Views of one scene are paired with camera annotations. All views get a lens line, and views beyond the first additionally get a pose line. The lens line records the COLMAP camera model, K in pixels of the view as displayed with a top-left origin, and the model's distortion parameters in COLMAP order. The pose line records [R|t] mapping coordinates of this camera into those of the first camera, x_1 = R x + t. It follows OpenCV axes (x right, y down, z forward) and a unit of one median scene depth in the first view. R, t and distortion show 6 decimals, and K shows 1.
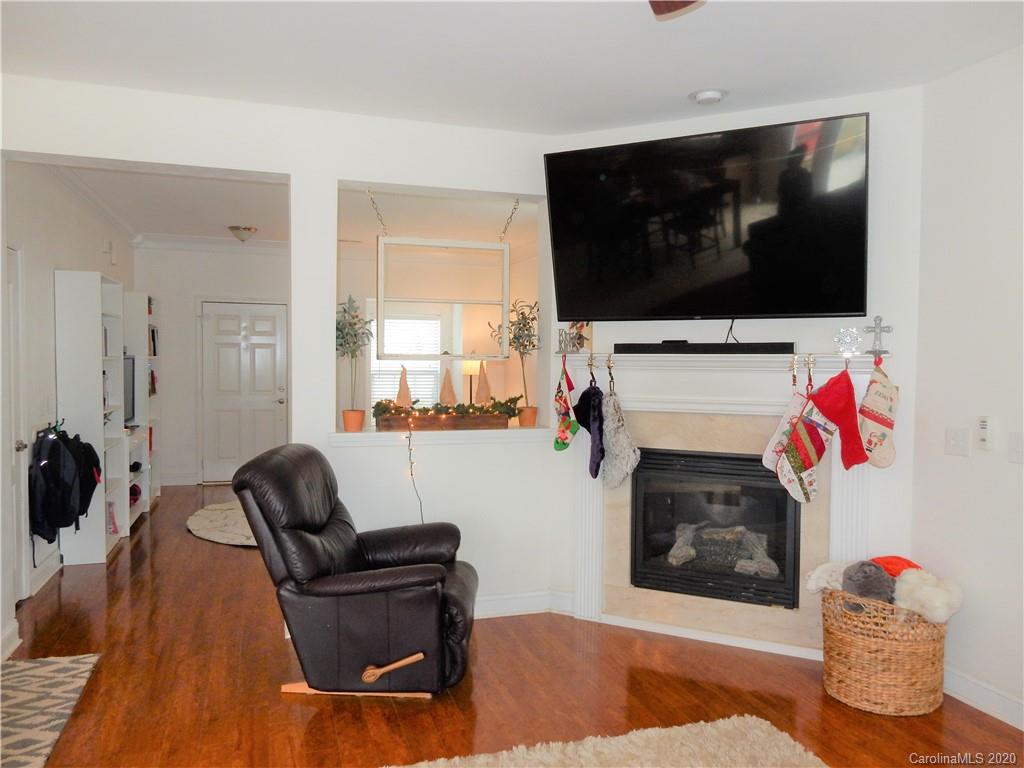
lens RADIAL K [[746.2, 0, 517.4], [0, 746.2, 386.2], [0, 0, 1]] dist [-0.004797, -0.002540]
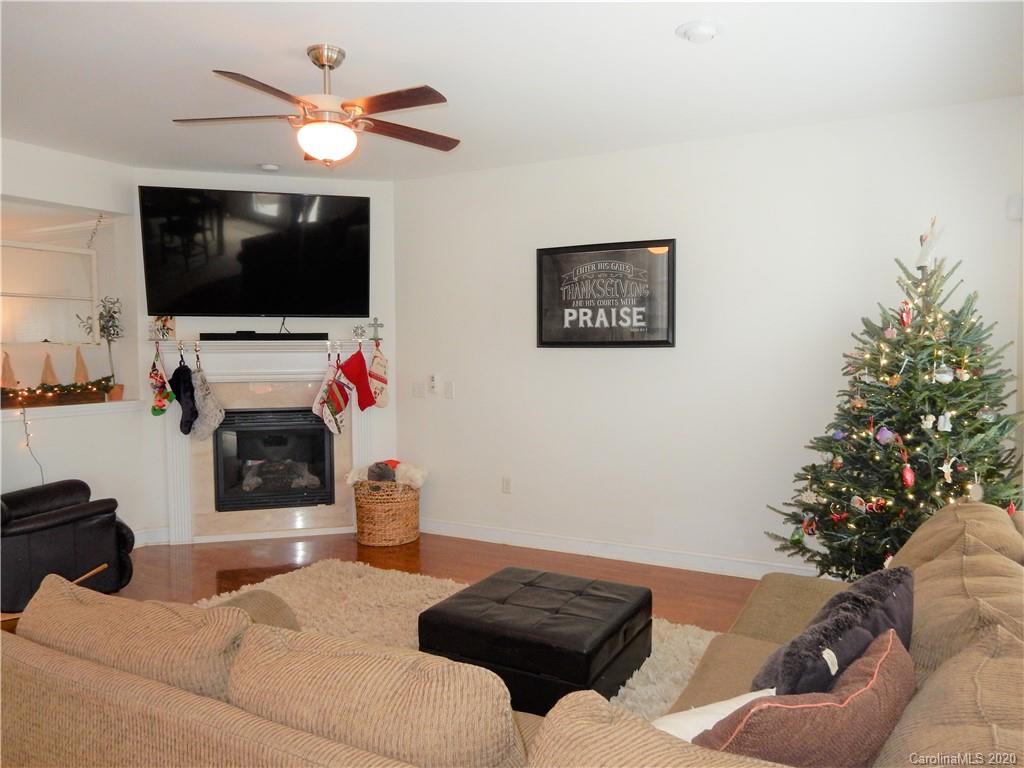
lens RADIAL K [[732.1, 0, 516.9], [0, 732.1, 378.8], [0, 0, 1]] dist [-0.015104, 0.003183]
pose [[0.724836, -0.039198, 0.687806, -0.397465], [0.032998, 0.999209, 0.022171, 0.016422], [-0.688131, 0.006626, 0.725556, -0.385141]]
